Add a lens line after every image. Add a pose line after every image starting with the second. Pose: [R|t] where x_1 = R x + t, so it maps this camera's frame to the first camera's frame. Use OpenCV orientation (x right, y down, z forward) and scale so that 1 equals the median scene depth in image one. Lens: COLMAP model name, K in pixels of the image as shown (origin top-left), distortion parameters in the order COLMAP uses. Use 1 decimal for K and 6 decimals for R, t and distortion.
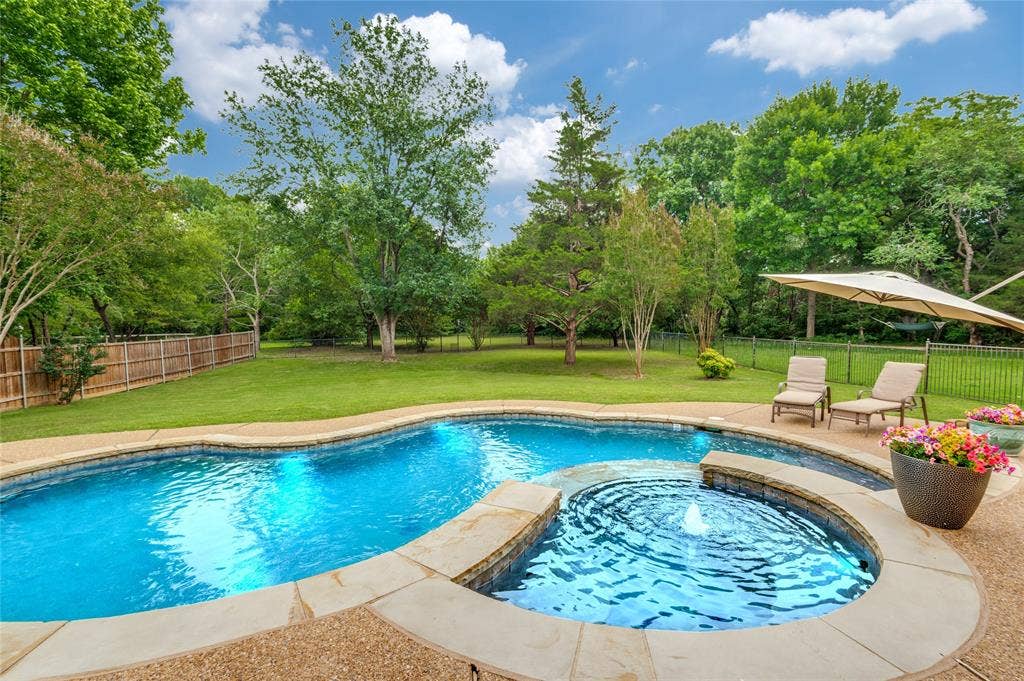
lens RADIAL K [[463.7, 0, 512.5], [0, 463.7, 340.5], [0, 0, 1]] dist [-0.002919, -0.000785]
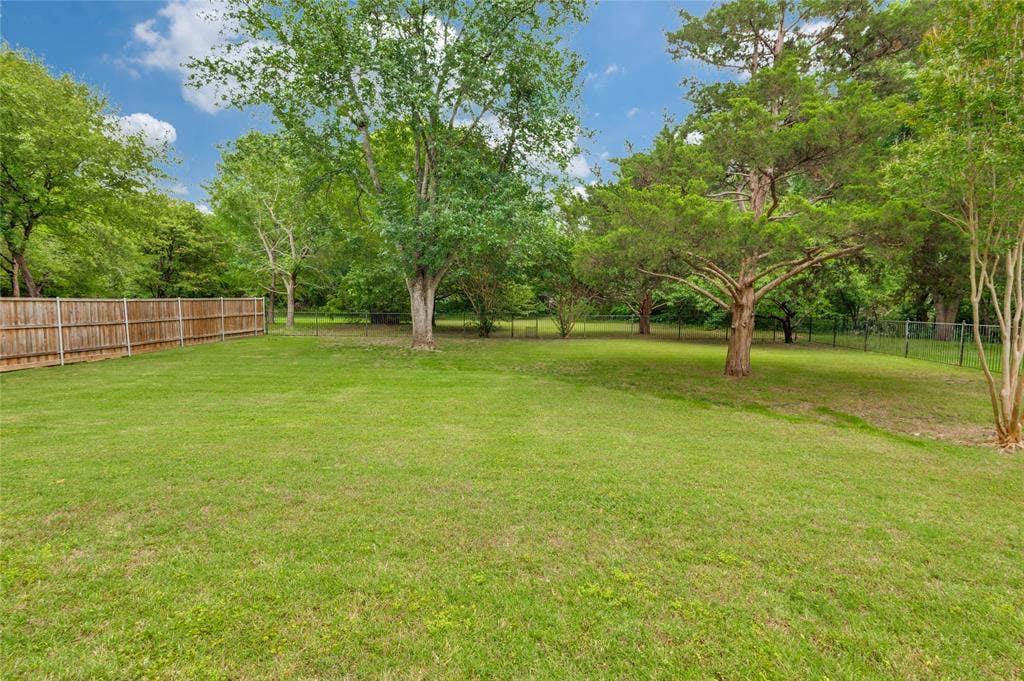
lens RADIAL K [[463.7, 0, 515.4], [0, 463.7, 338.7], [0, 0, 1]] dist [-0.002919, -0.000785]
pose [[0.977640, 0.048427, -0.204634, -0.007101], [-0.043961, 0.998687, 0.026317, 0.007395], [0.205639, -0.016732, 0.978485, 0.351003]]
